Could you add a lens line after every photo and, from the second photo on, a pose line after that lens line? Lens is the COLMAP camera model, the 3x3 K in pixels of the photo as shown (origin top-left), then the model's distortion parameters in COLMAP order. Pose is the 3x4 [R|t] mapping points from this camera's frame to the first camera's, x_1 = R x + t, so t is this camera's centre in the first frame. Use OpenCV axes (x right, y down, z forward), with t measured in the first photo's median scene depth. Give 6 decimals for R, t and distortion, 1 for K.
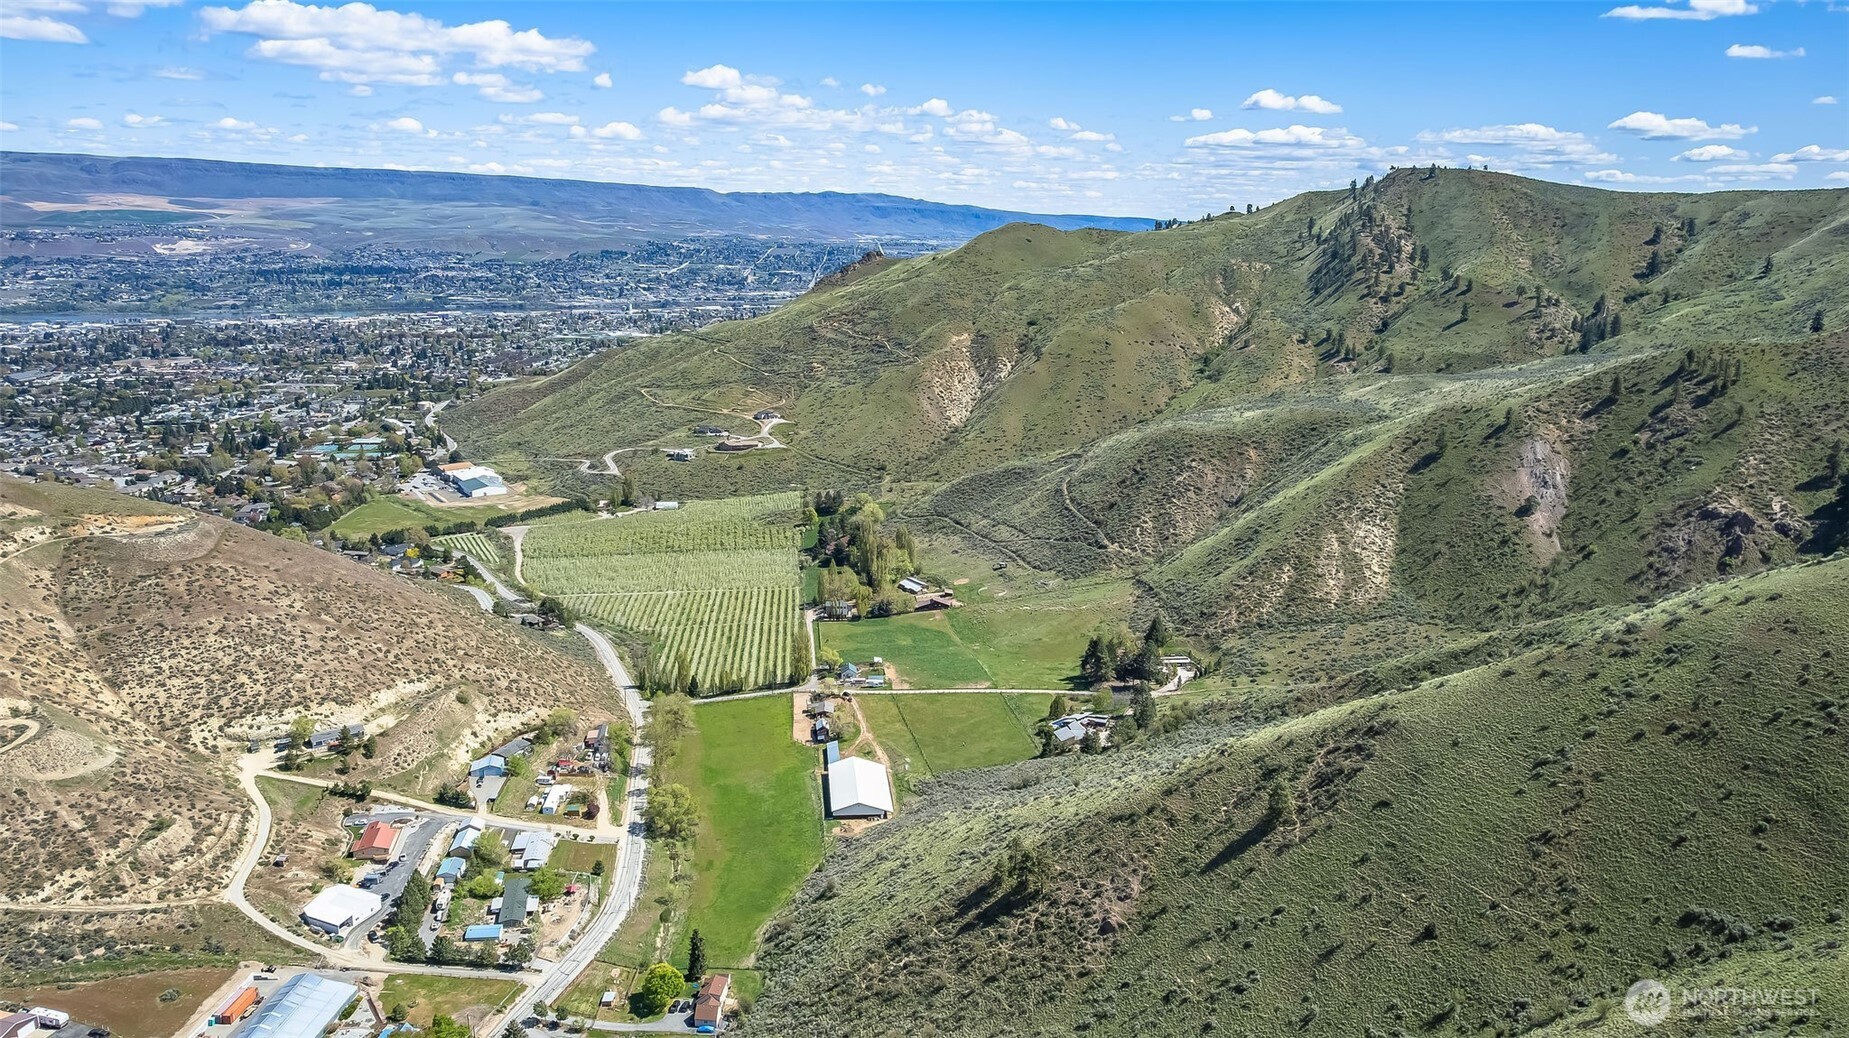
lens RADIAL K [[1189.5, 0, 918.5], [0, 1189.5, 523.5], [0, 0, 1]] dist [-0.072083, 0.065040]
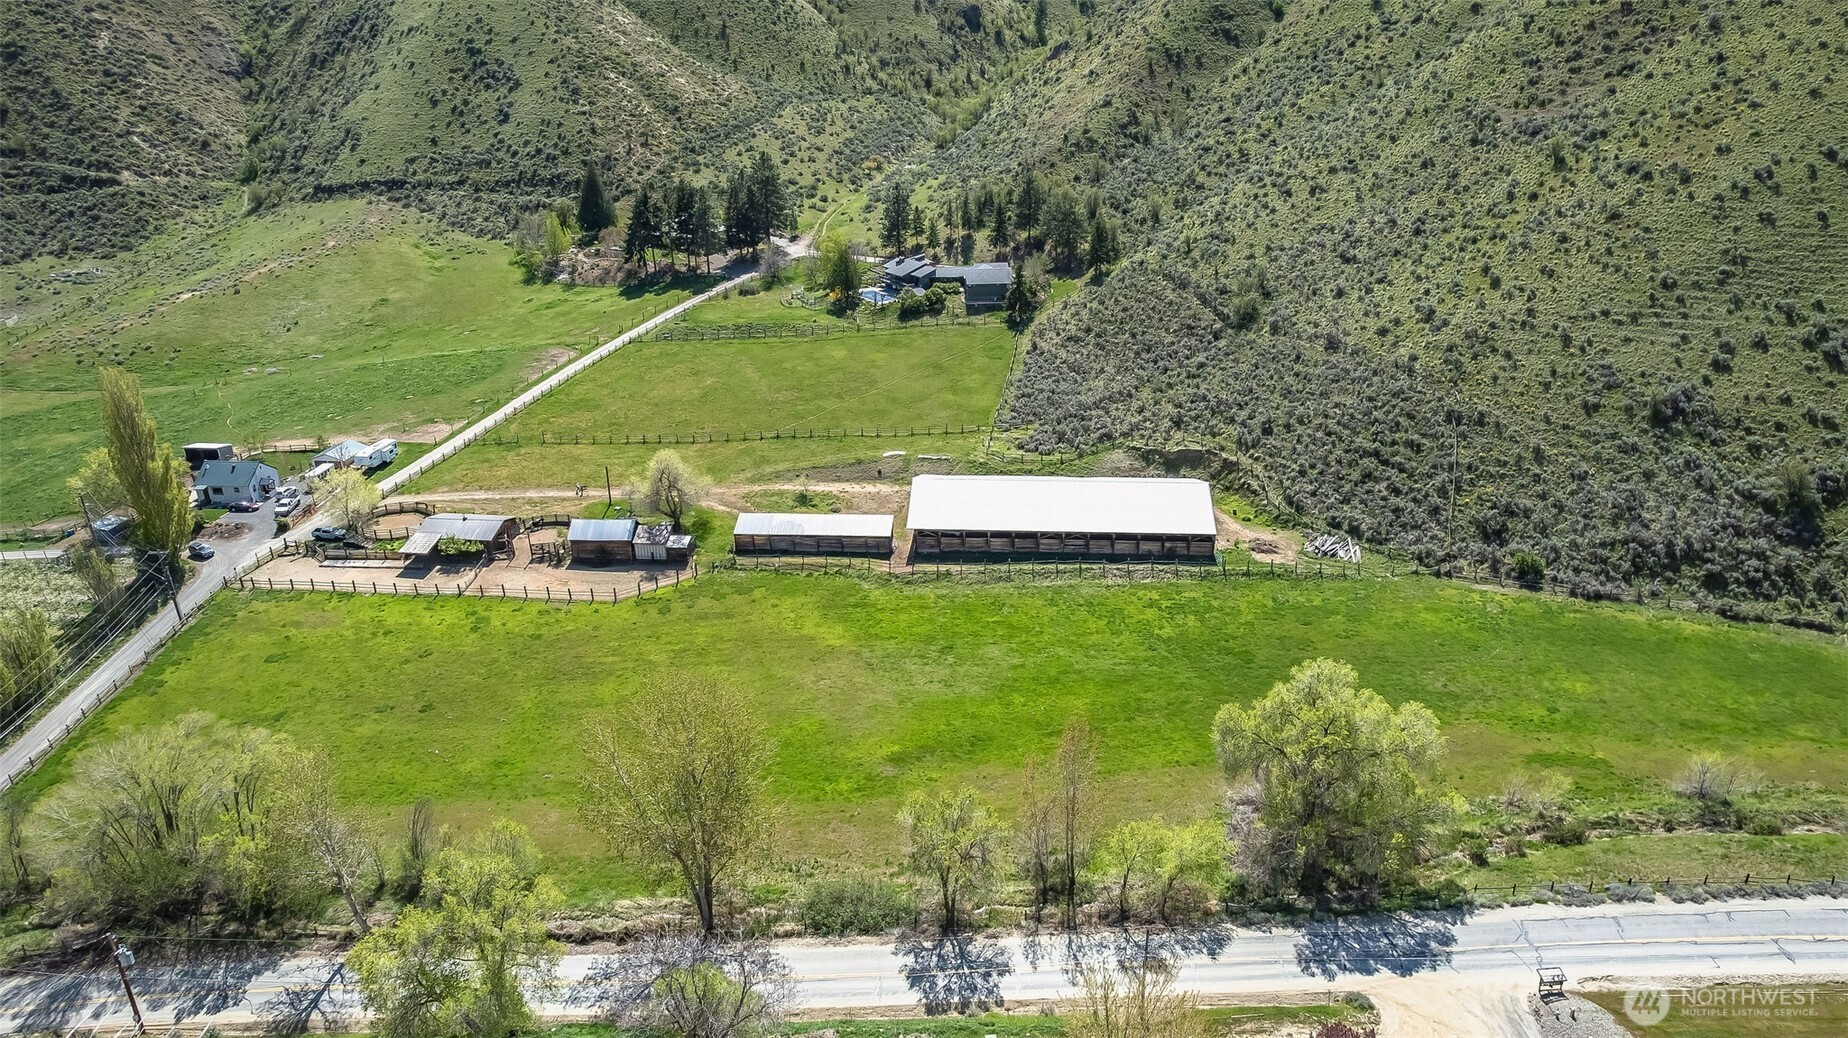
lens RADIAL K [[1196.3, 0, 927.3], [0, 1196.3, 539.9], [0, 0, 1]] dist [-0.082023, 0.075124]
pose [[0.181347, -0.416490, 0.890870, -0.234845], [0.256001, 0.894651, 0.366146, 0.056273], [-0.949514, 0.161664, 0.268864, 0.576150]]
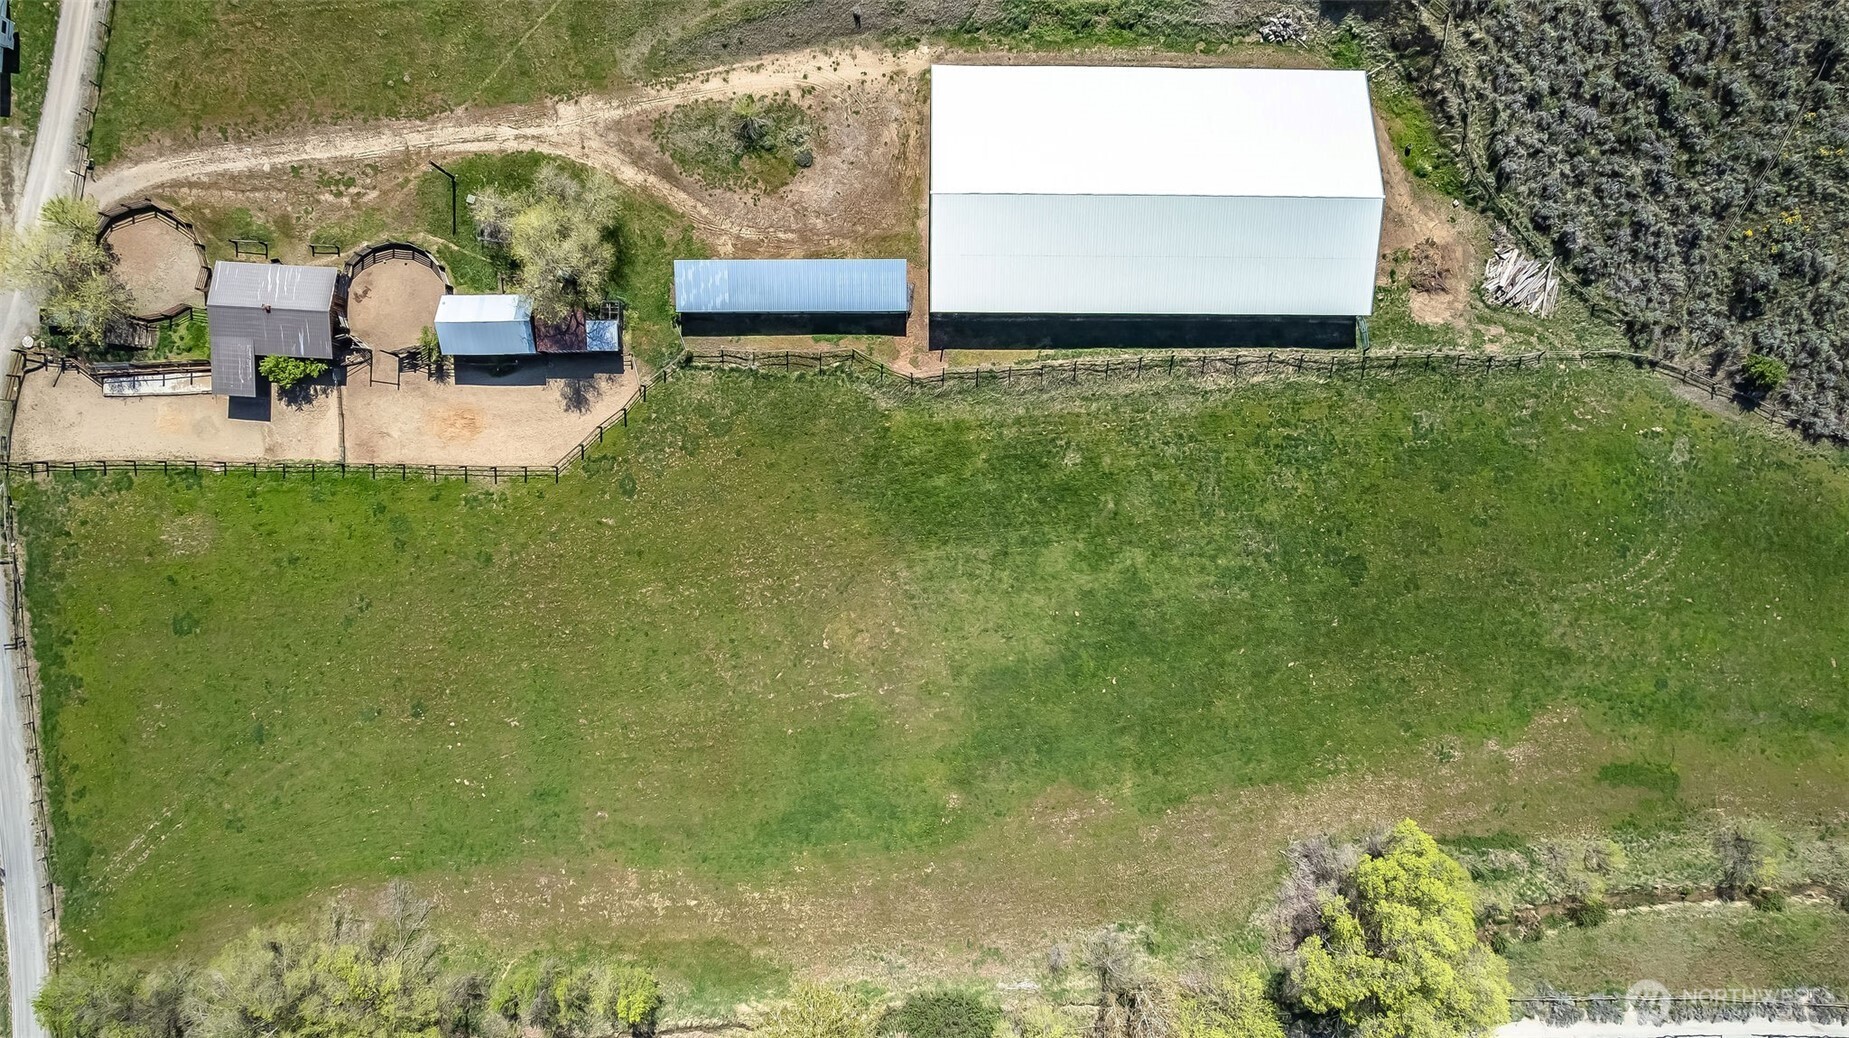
lens RADIAL K [[1200.3, 0, 934.0], [0, 1200.3, 524.4], [0, 0, 1]] dist [-0.082830, 0.080228]
pose [[0.105955, -0.994195, -0.018701, -0.071282], [0.242676, 0.007615, 0.970077, -0.010024], [-0.964304, -0.107323, 0.242074, 0.597246]]
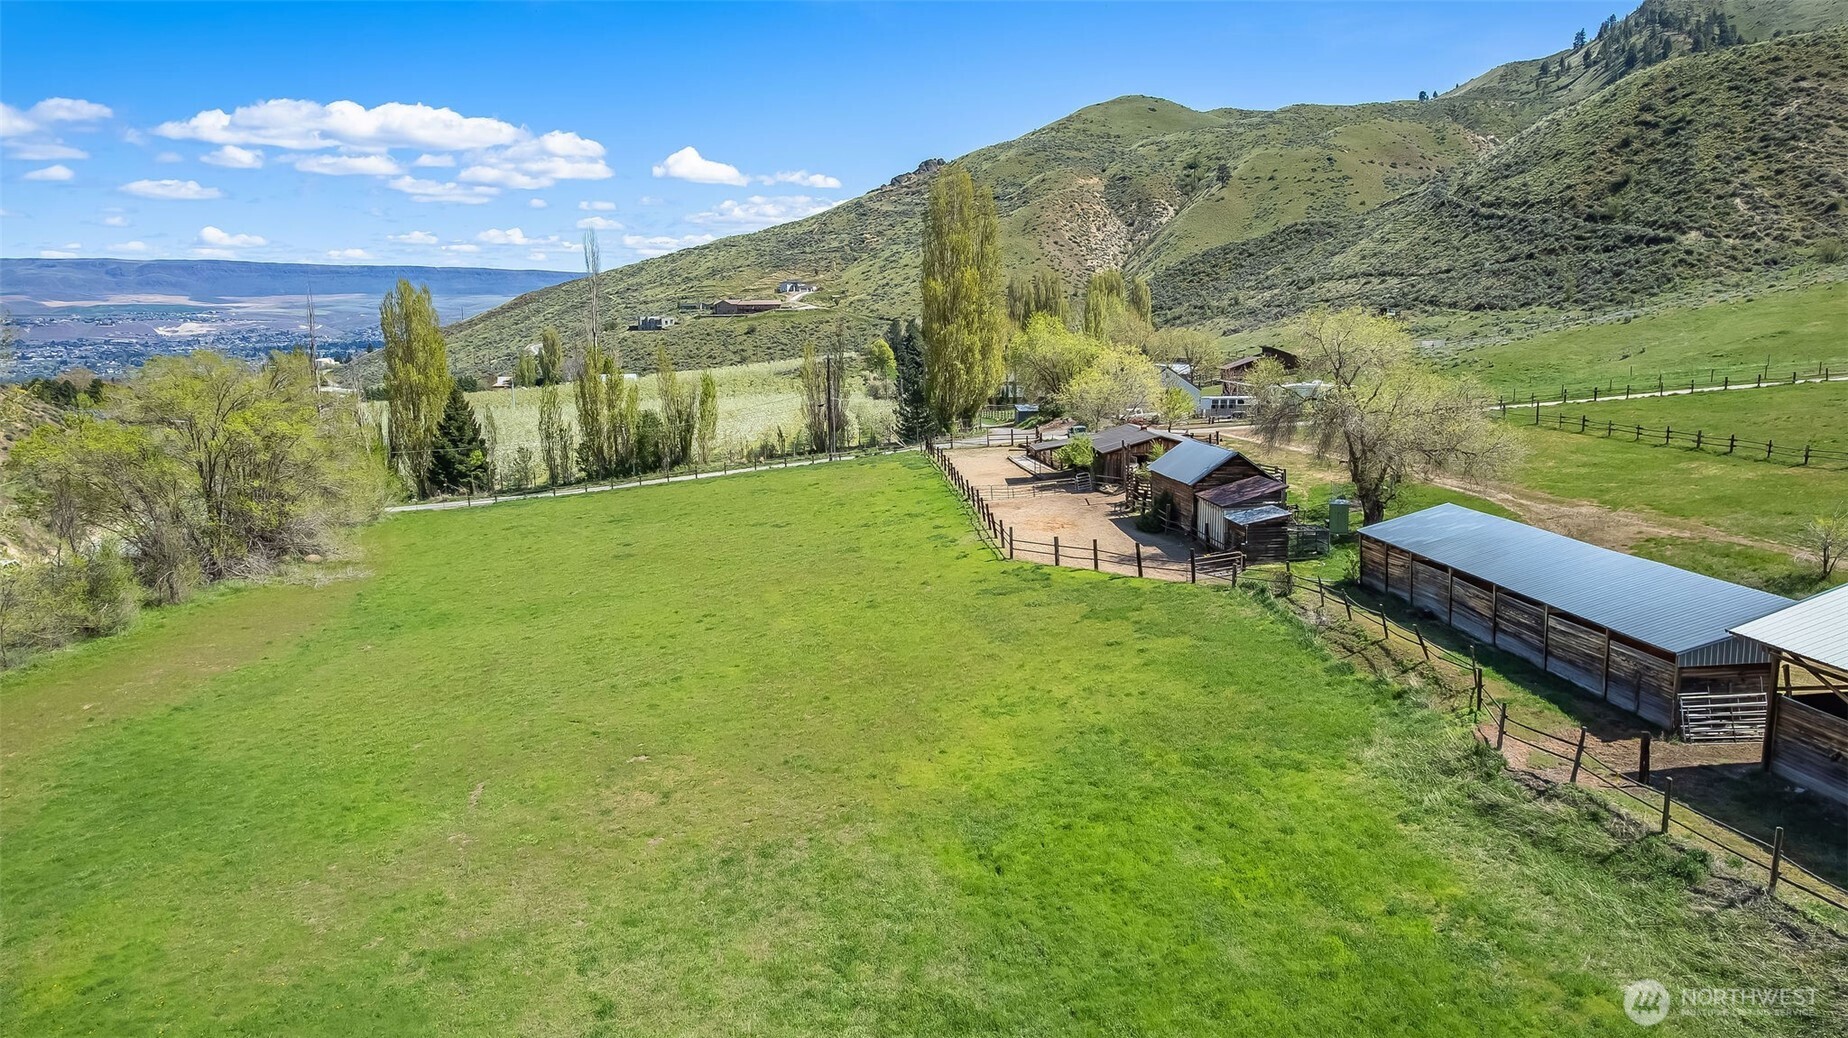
lens RADIAL K [[1199.6, 0, 933.5], [0, 1199.6, 524.4], [0, 0, 1]] dist [-0.082830, 0.080228]
pose [[0.999389, -0.031561, -0.015009, -0.076522], [0.030370, 0.996807, -0.073853, 0.128080], [0.017292, 0.073352, 0.997156, 0.592683]]
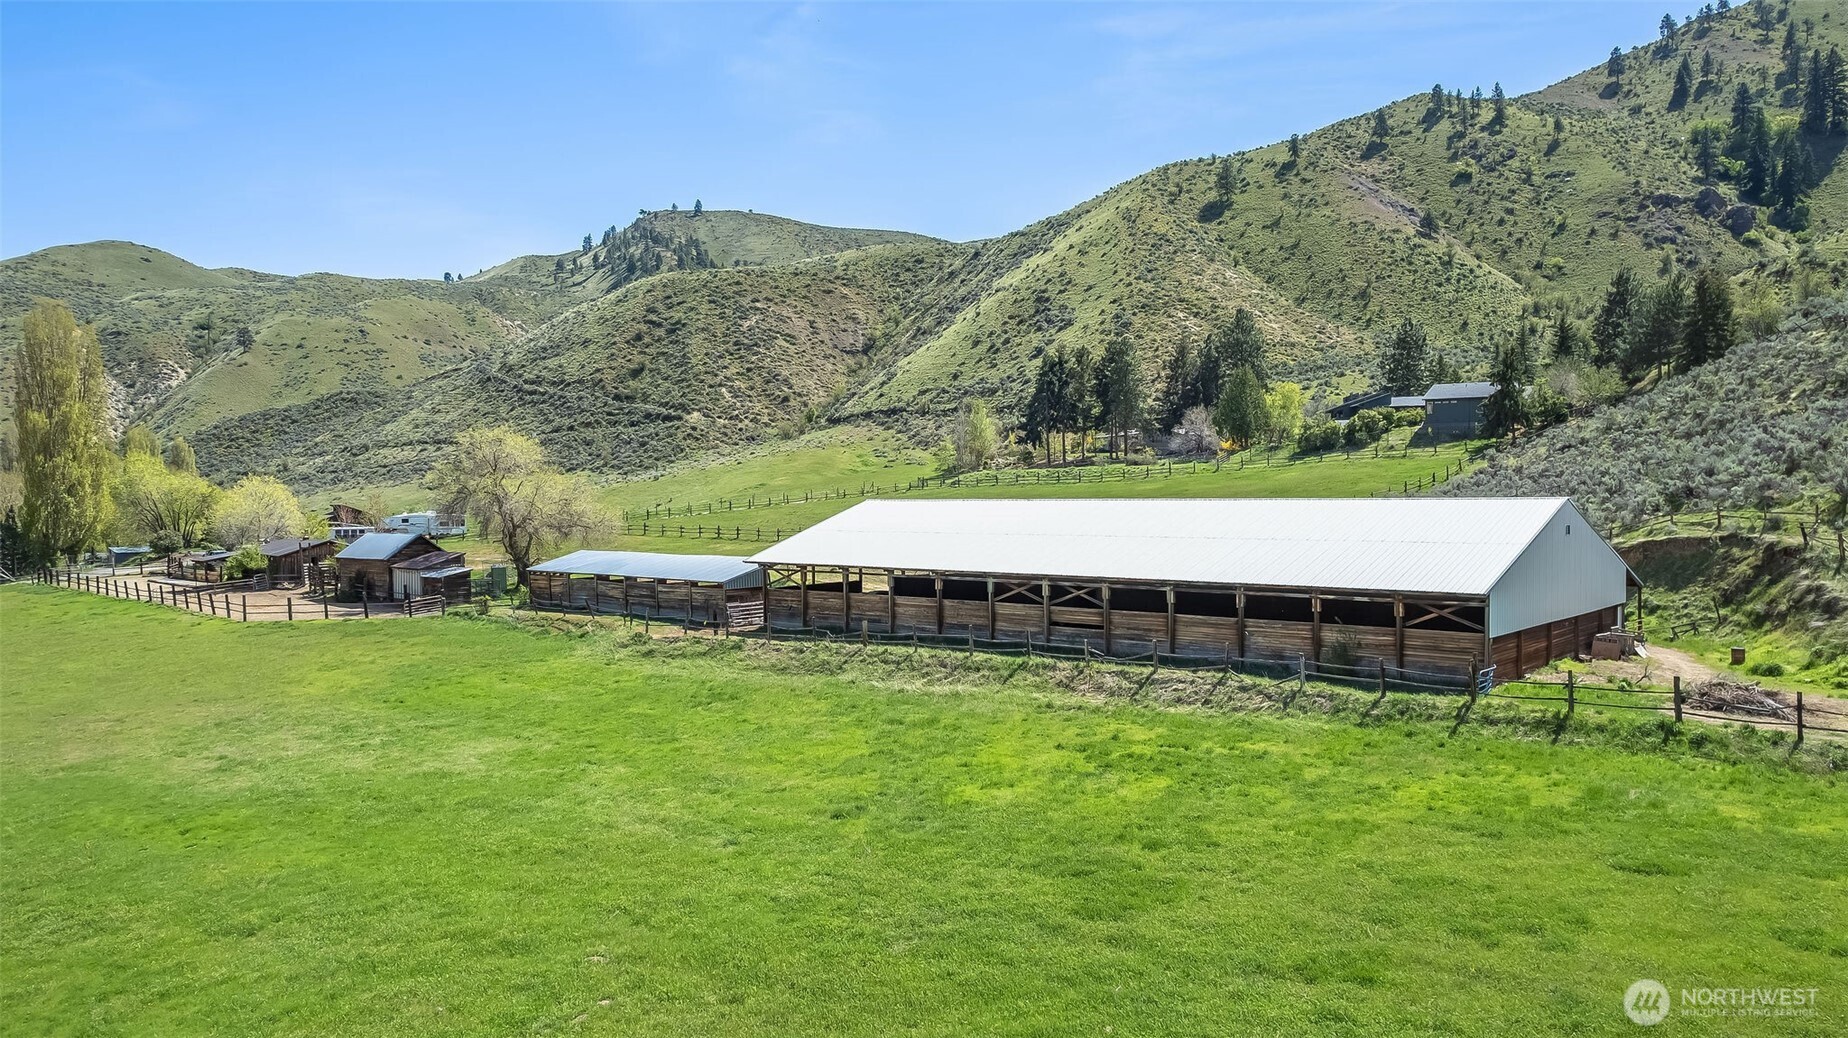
lens RADIAL K [[1280.1, 0, 918.7], [0, 1280.1, 521.5], [0, 0, 1]] dist [-0.069076, 0.042377]
pose [[0.745705, -0.040089, 0.665070, -0.102256], [0.182408, 0.972336, -0.145914, 0.143326], [-0.640821, 0.230122, 0.732388, 0.556838]]
